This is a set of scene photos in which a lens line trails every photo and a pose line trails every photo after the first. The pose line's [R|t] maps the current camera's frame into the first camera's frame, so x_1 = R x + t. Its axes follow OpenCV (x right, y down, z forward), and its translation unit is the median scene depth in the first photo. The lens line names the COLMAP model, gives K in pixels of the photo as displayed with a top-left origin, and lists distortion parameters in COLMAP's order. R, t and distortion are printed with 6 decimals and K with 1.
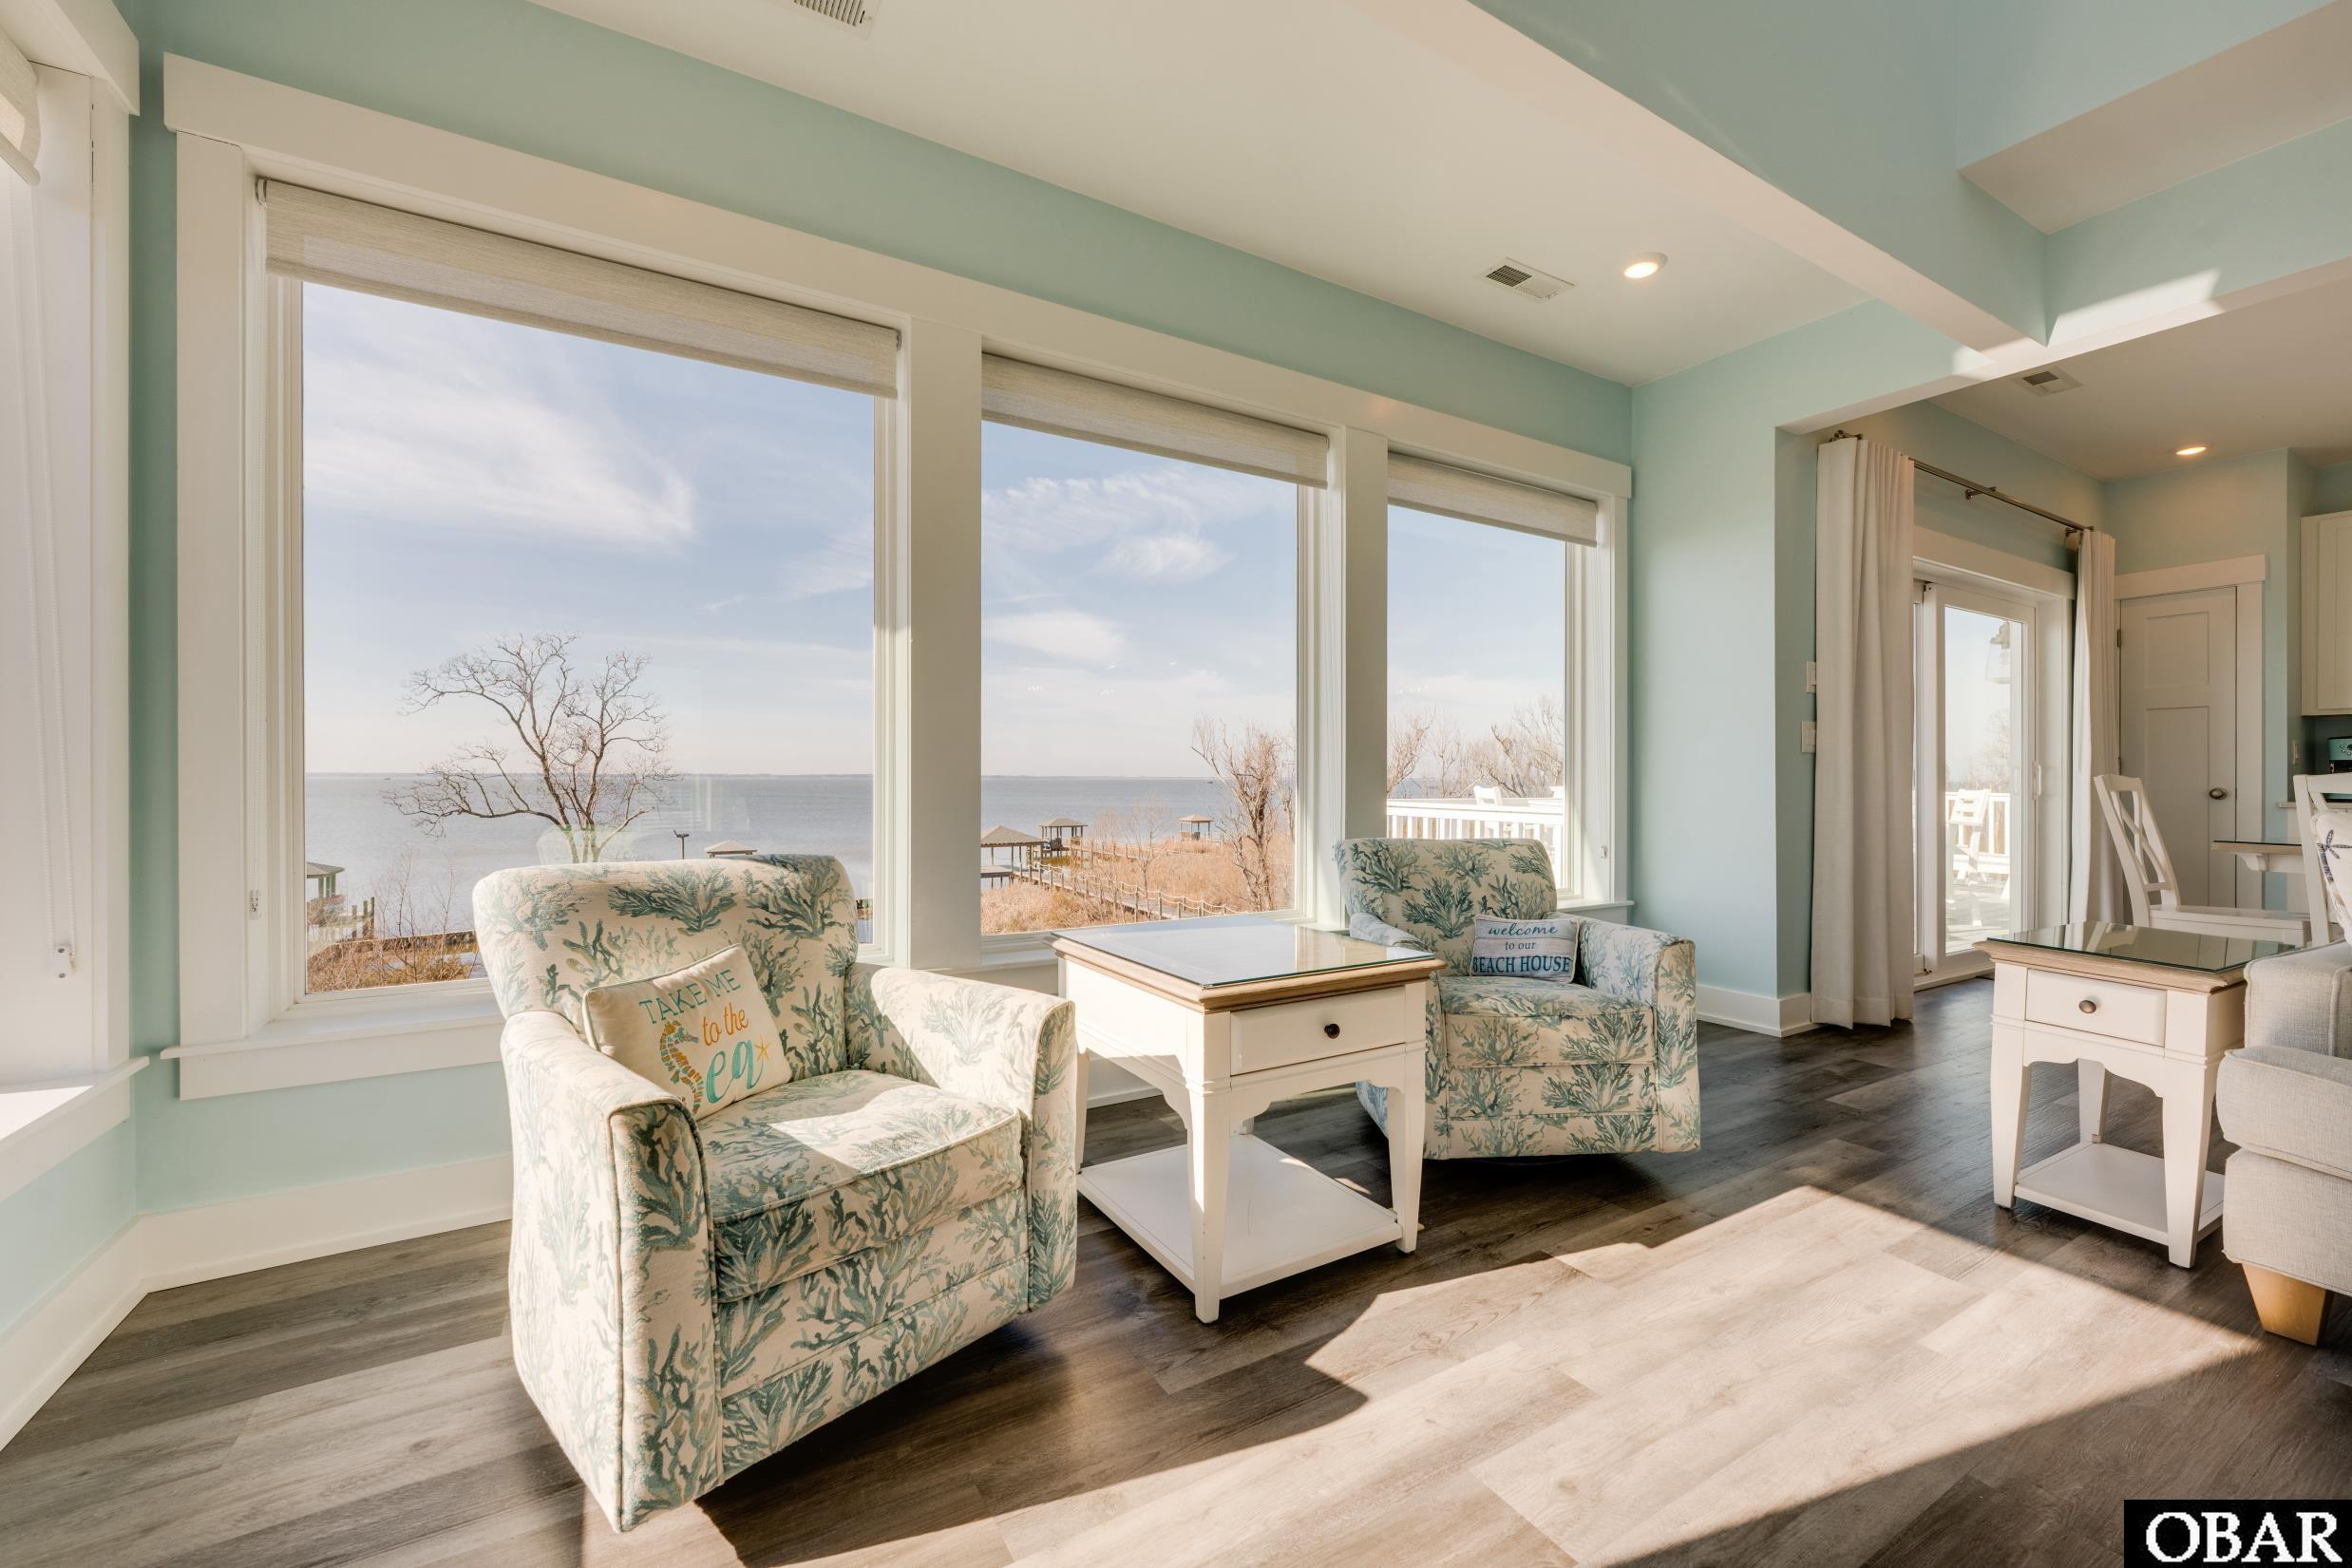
lens RADIAL K [[938.5, 0, 1180.0], [0, 938.5, 786.0], [0, 0, 1]] dist [-0.008225, 0.001614]
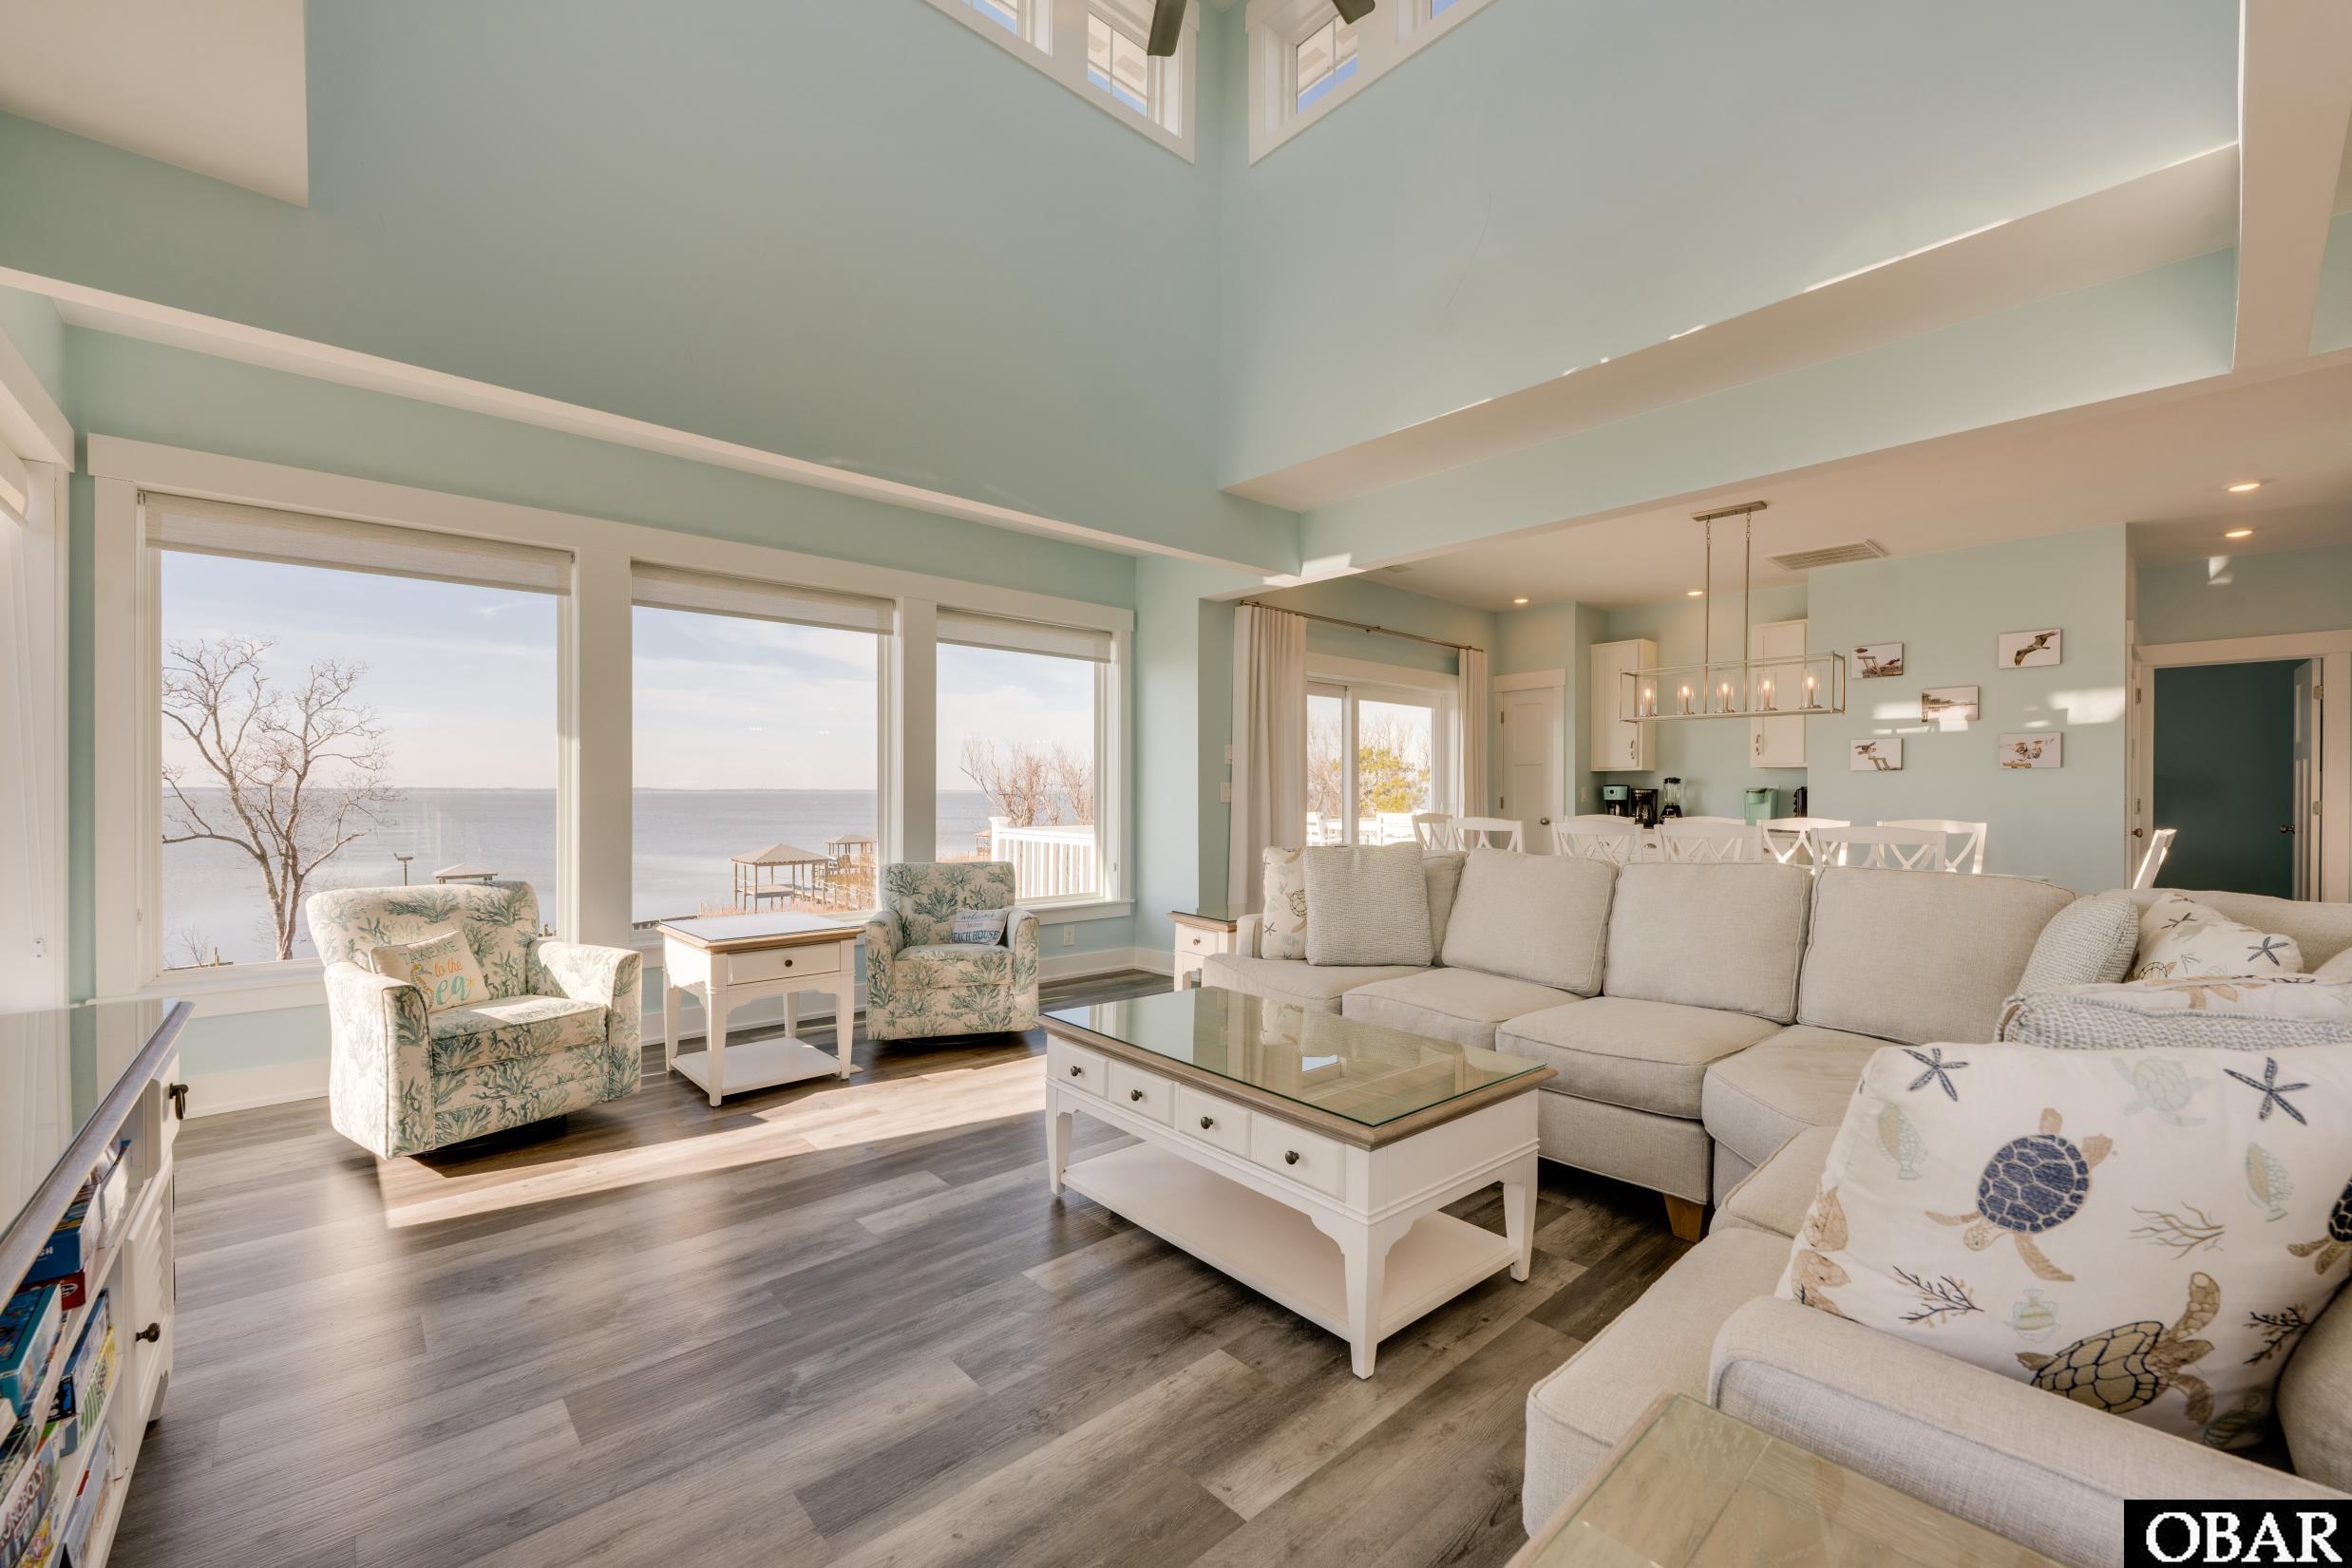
lens RADIAL K [[938.5, 0, 1173.0], [0, 938.5, 795.0], [0, 0, 1]] dist [-0.008225, 0.001614]
pose [[0.979946, -0.002528, 0.199249, 0.449904], [0.003426, 0.999985, -0.004160, -0.070461], [-0.199235, 0.004759, 0.979940, -0.898838]]
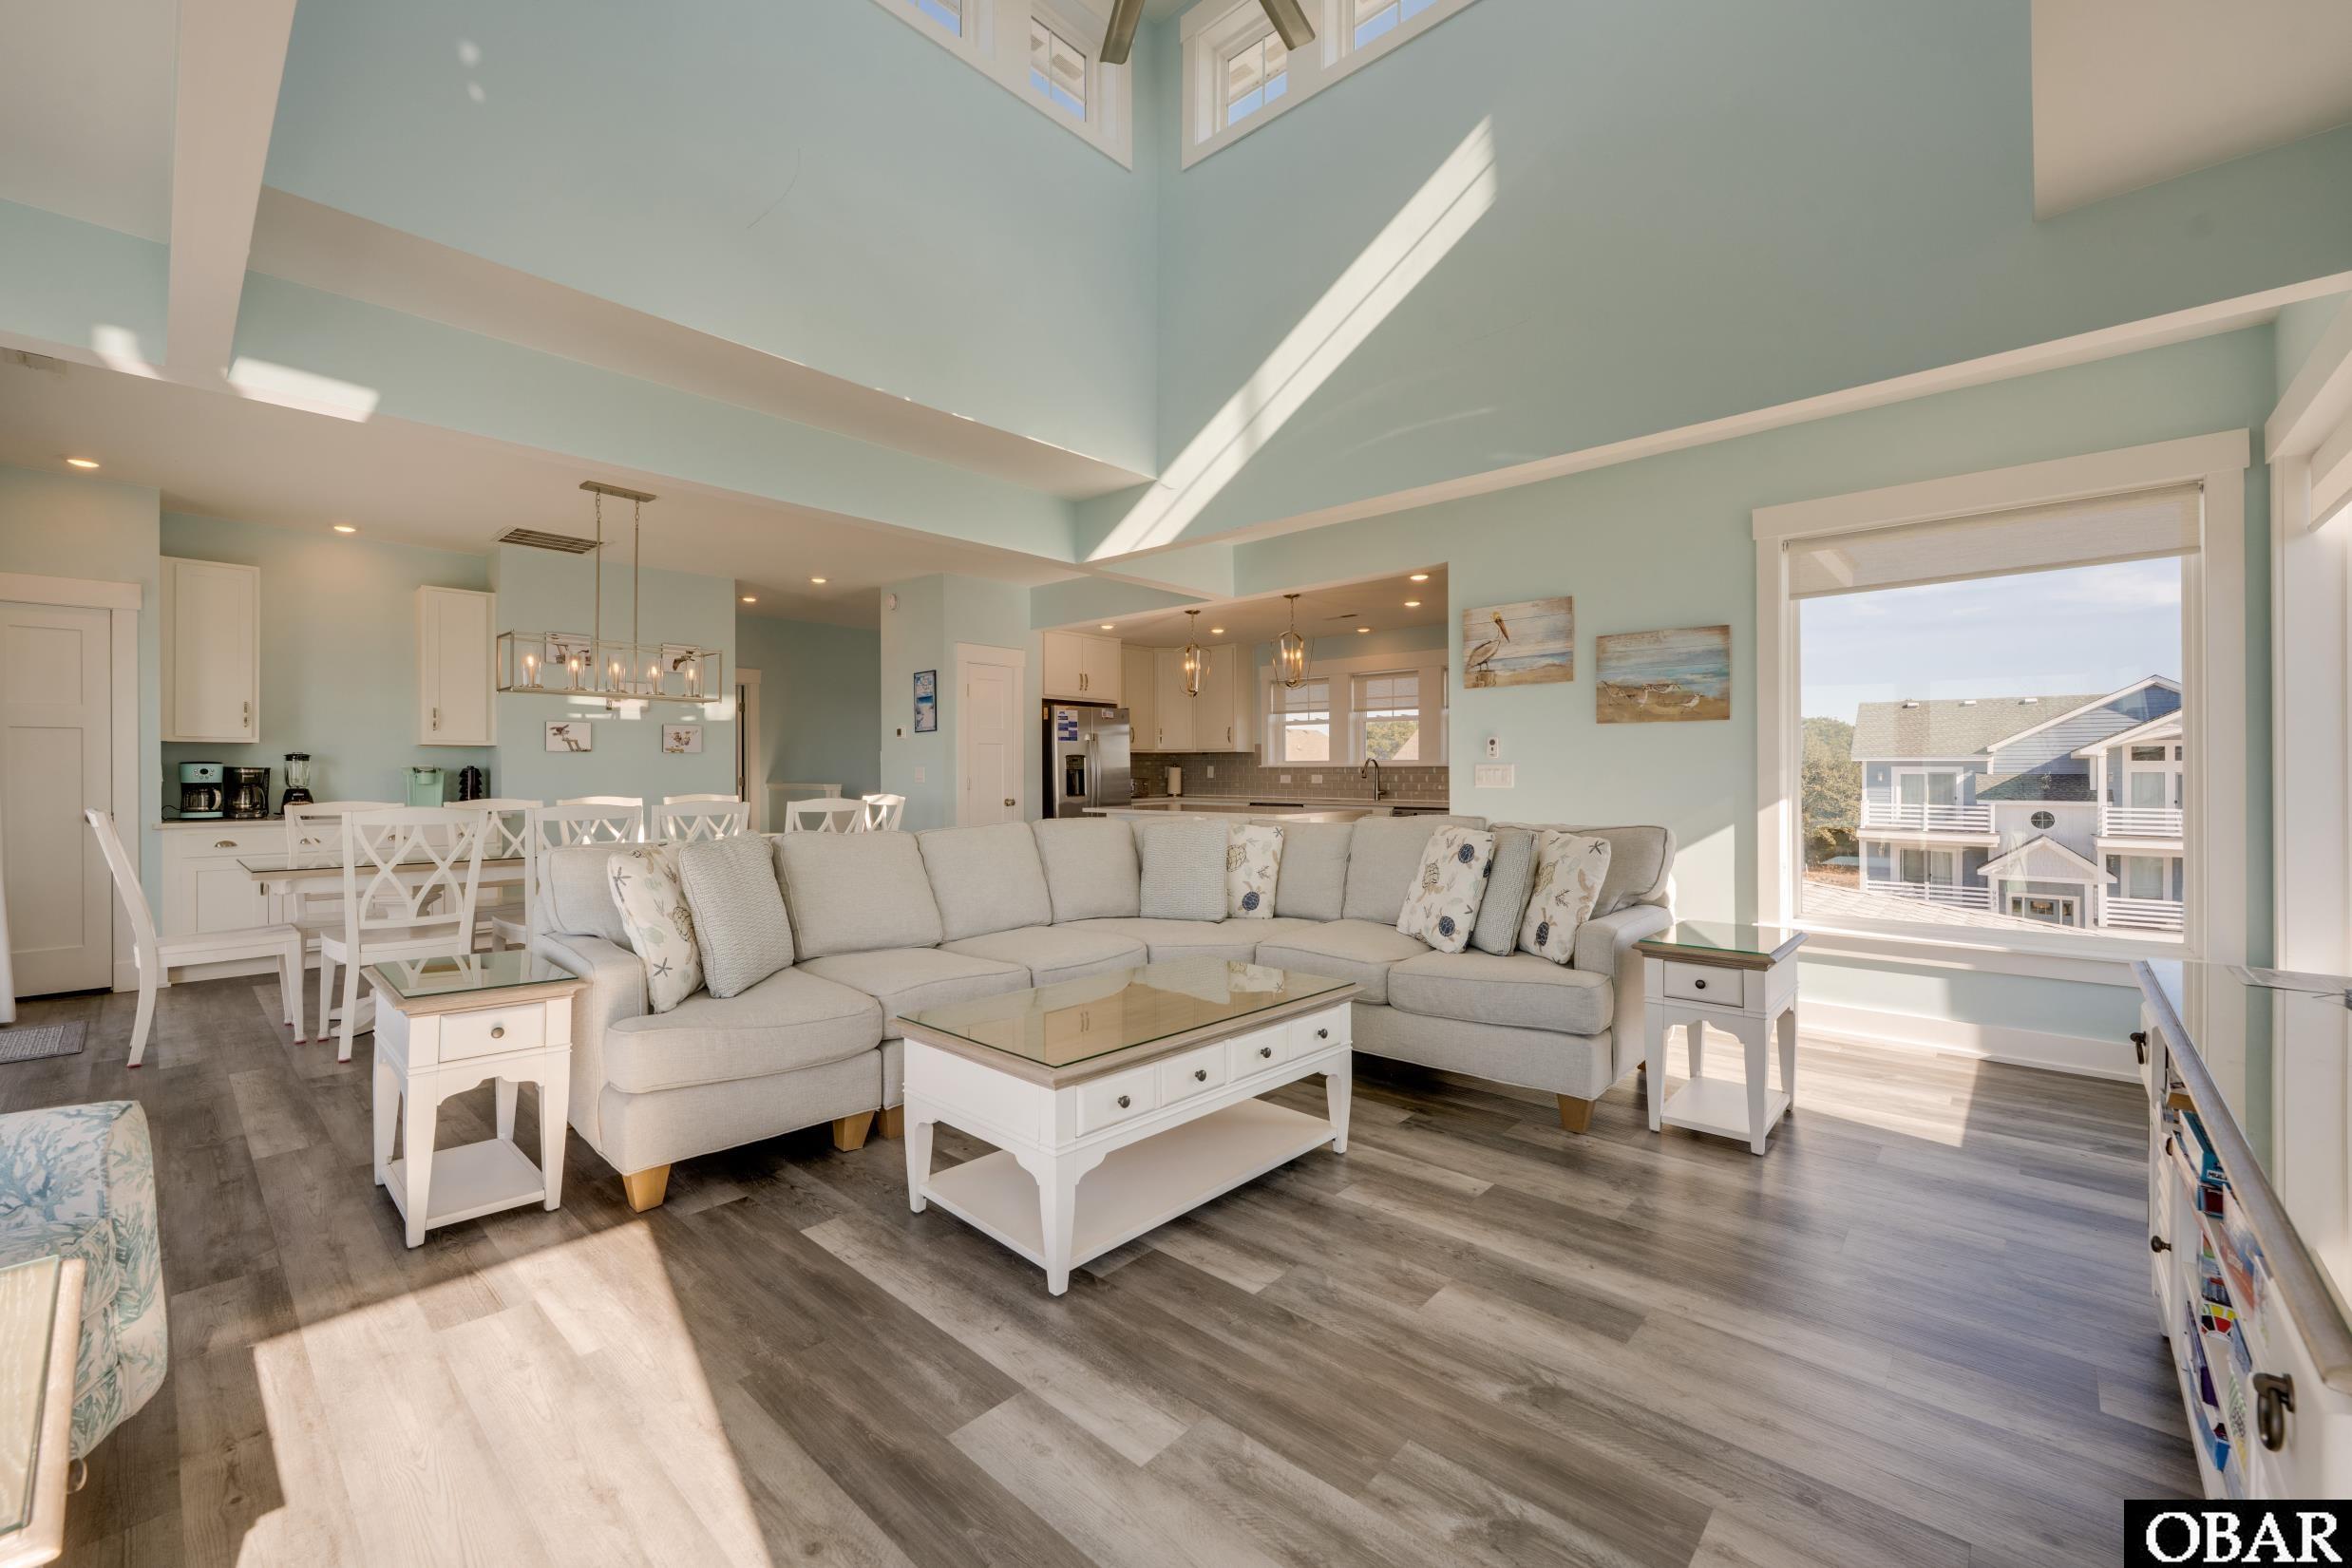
lens RADIAL K [[938.5, 0, 1178.3], [0, 938.5, 772.8], [0, 0, 1]] dist [-0.008225, 0.001614]
pose [[-0.293601, -0.003796, 0.955921, -0.369000], [0.007429, 0.999953, 0.006253, -0.084561], [-0.955899, 0.008937, -0.293558, 0.454505]]
